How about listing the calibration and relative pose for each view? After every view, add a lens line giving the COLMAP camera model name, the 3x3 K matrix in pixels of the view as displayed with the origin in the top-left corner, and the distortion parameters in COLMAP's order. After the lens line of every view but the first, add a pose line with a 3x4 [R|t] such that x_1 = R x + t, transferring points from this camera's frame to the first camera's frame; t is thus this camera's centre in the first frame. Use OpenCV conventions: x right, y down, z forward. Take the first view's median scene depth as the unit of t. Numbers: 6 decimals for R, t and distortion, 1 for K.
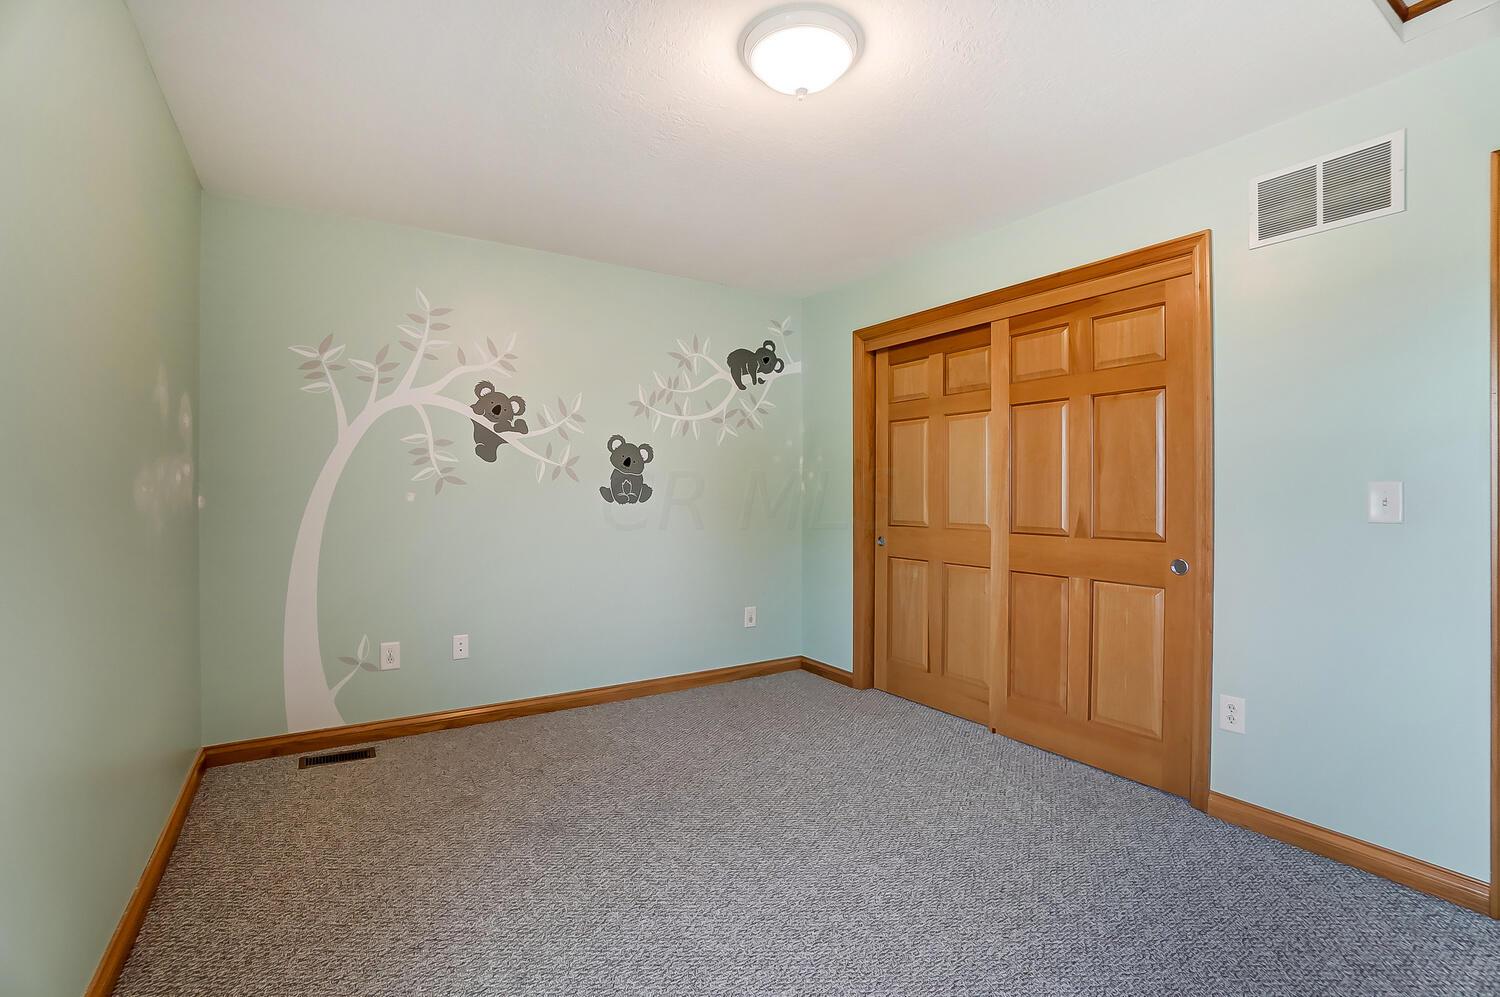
lens RADIAL K [[667.3, 0, 745.1], [0, 667.3, 495.8], [0, 0, 1]] dist [-0.022272, 0.001547]
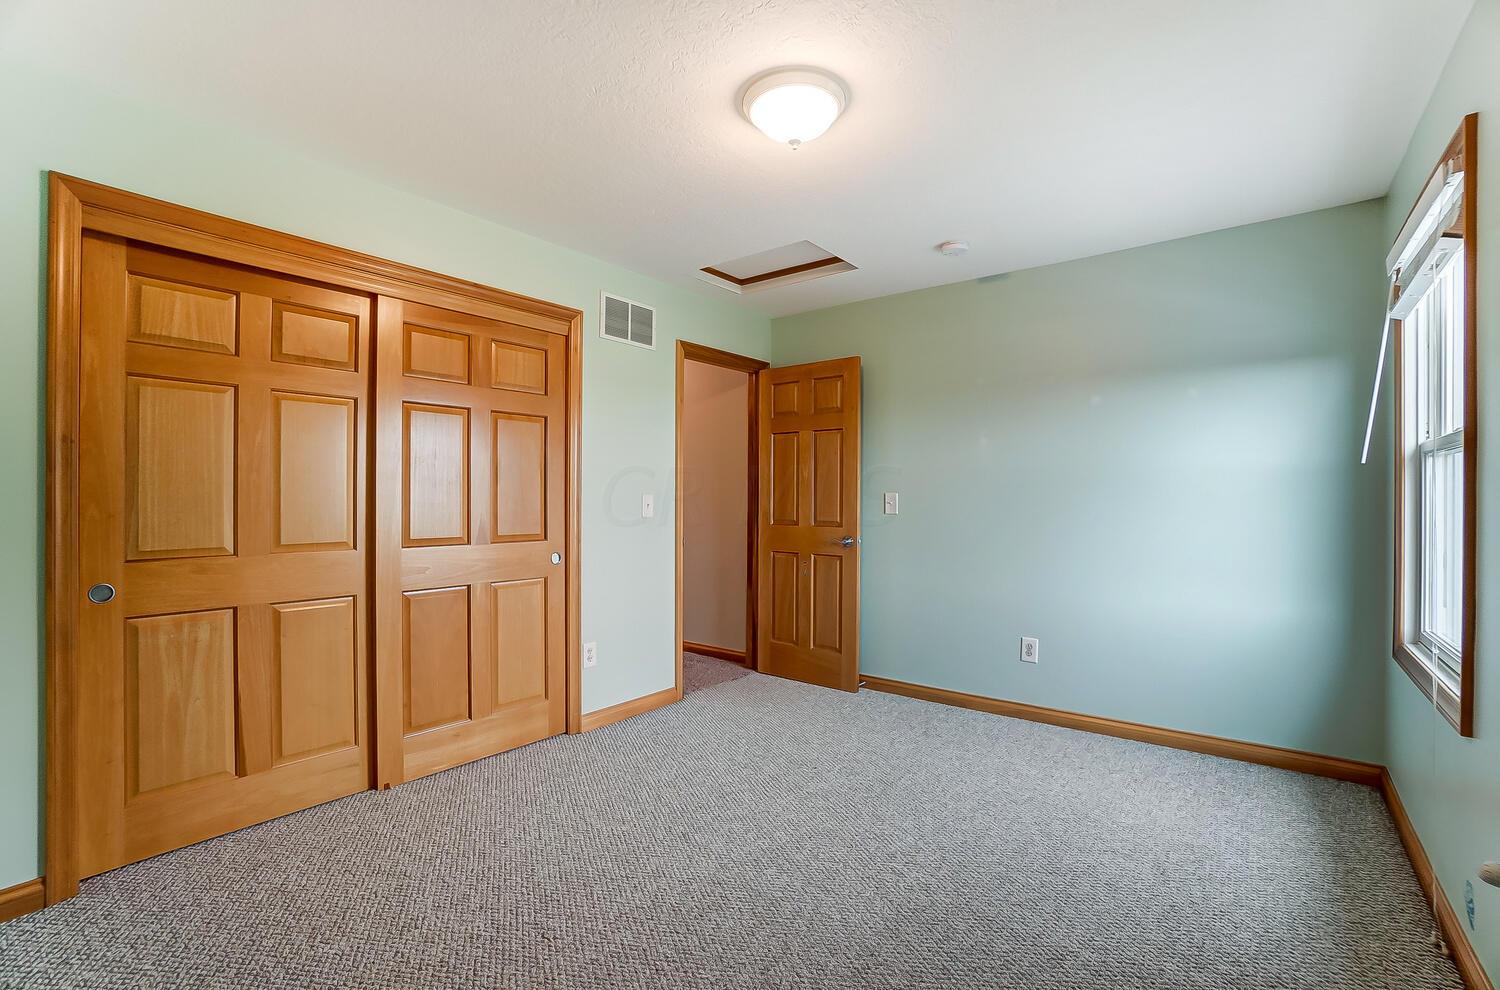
lens RADIAL K [[667.3, 0, 752.1], [0, 667.3, 499.6], [0, 0, 1]] dist [-0.022272, 0.001547]
pose [[-0.315231, 0.004643, 0.949004, -0.480375], [0.012531, 0.999921, -0.000730, -0.000641], [-0.948932, 0.011662, -0.315264, 0.715103]]
